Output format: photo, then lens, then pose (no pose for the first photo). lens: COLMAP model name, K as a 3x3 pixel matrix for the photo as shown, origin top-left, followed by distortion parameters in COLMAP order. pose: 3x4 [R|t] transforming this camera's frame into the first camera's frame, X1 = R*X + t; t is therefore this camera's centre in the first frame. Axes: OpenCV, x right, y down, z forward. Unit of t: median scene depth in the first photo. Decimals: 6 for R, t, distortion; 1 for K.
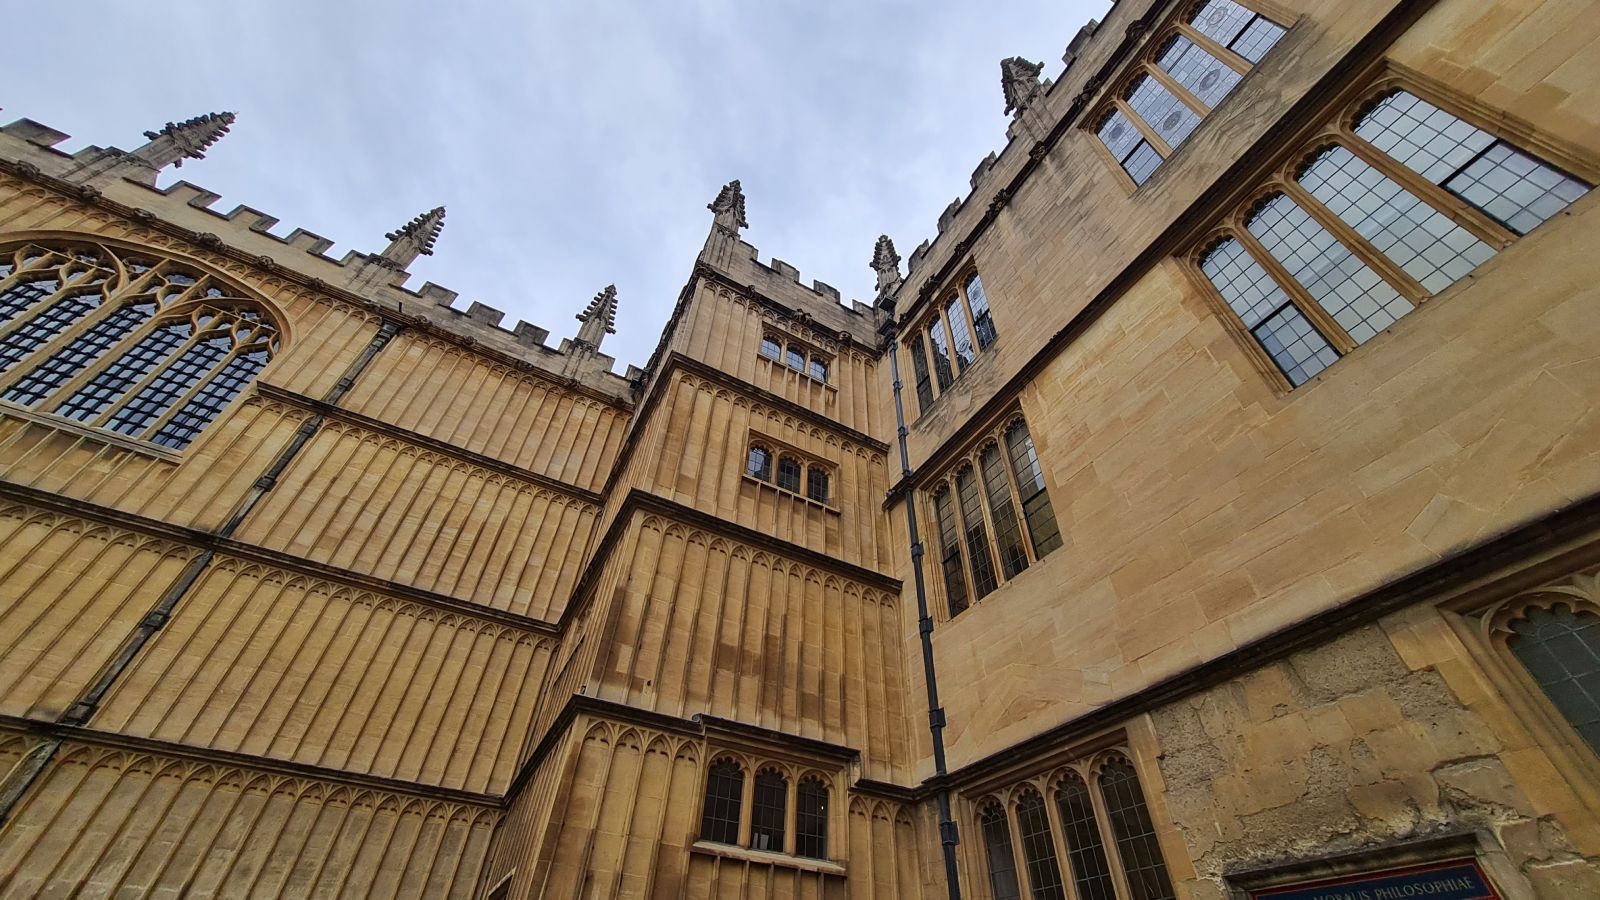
lens RADIAL K [[632.1, 0, 800.2], [0, 632.1, 454.7], [0, 0, 1]] dist [-0.002128, 0.001475]
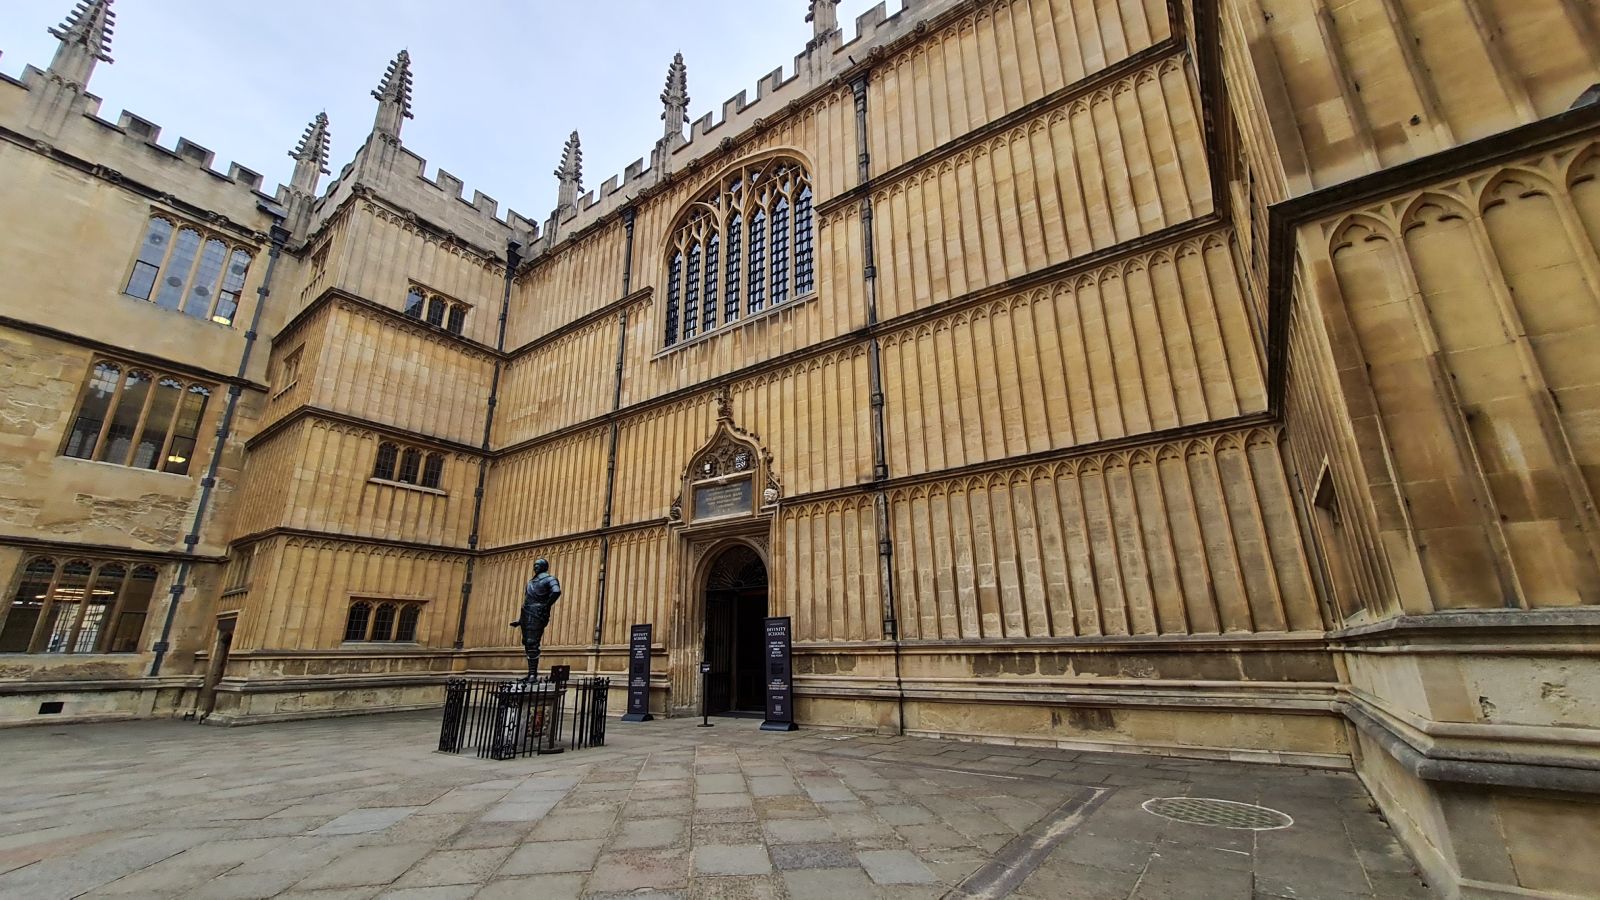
lens RADIAL K [[632.1, 0, 802.8], [0, 632.1, 459.3], [0, 0, 1]] dist [-0.002128, 0.001475]
pose [[0.450251, -0.302670, -0.840039, -0.077693], [0.633664, 0.771136, 0.061793, 0.156459], [0.629082, -0.560125, 0.538996, 0.157454]]
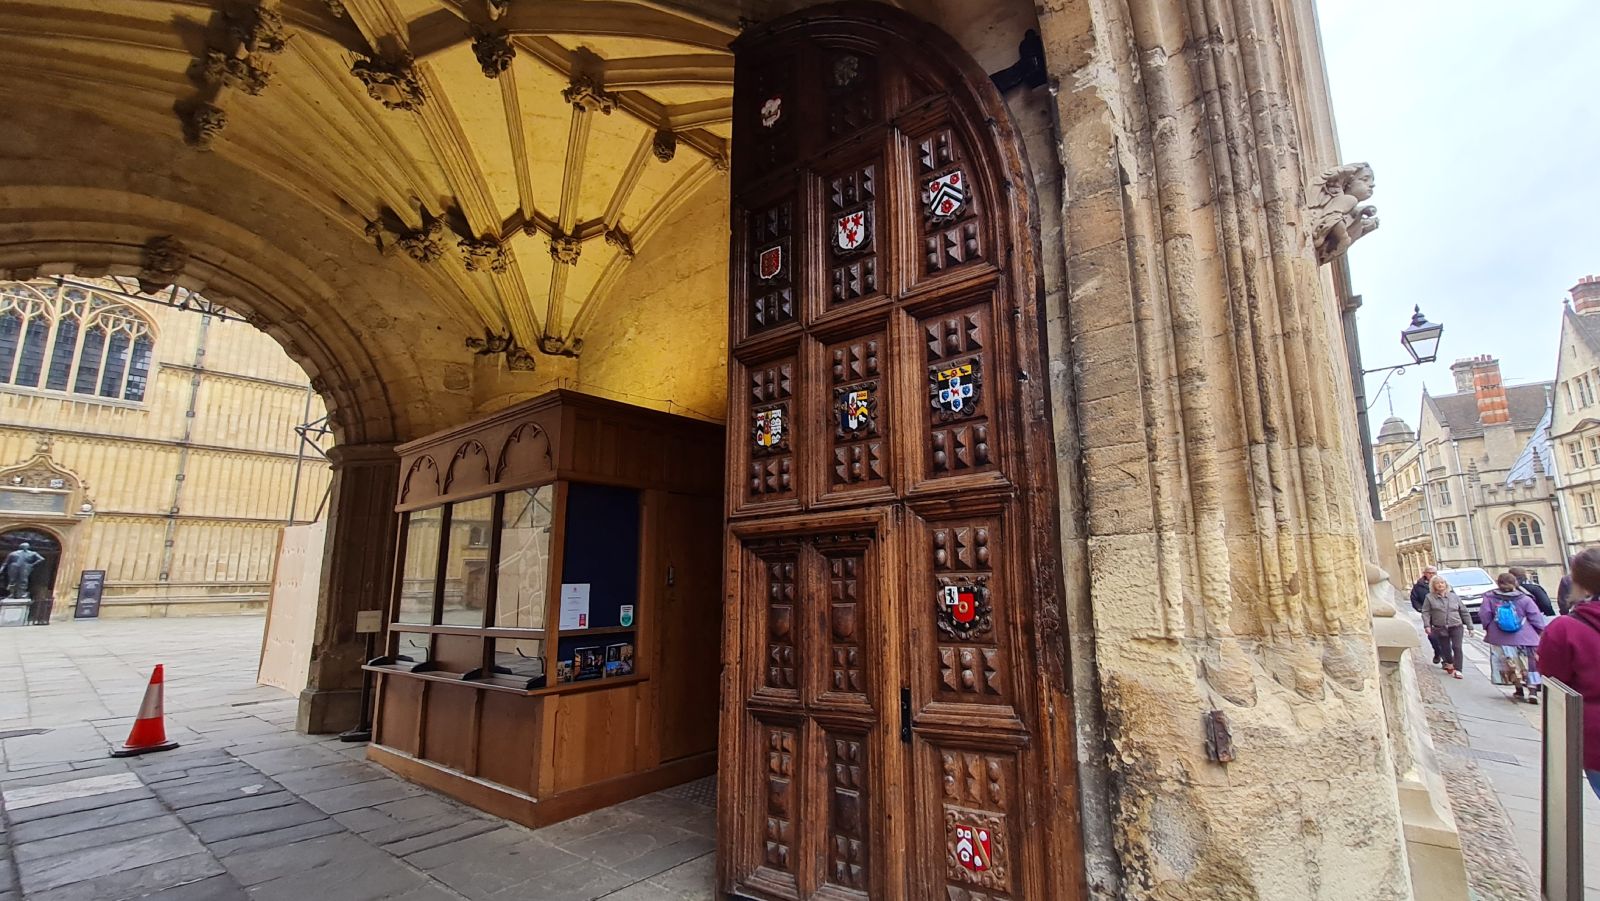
lens RADIAL K [[632.1, 0, 802.2], [0, 632.1, 460.2], [0, 0, 1]] dist [-0.002128, 0.001475]
pose [[0.943780, 0.021534, 0.329873, 0.543243], [-0.202189, 0.827067, 0.524481, -1.534978], [-0.261533, -0.561691, 0.784923, -1.570583]]
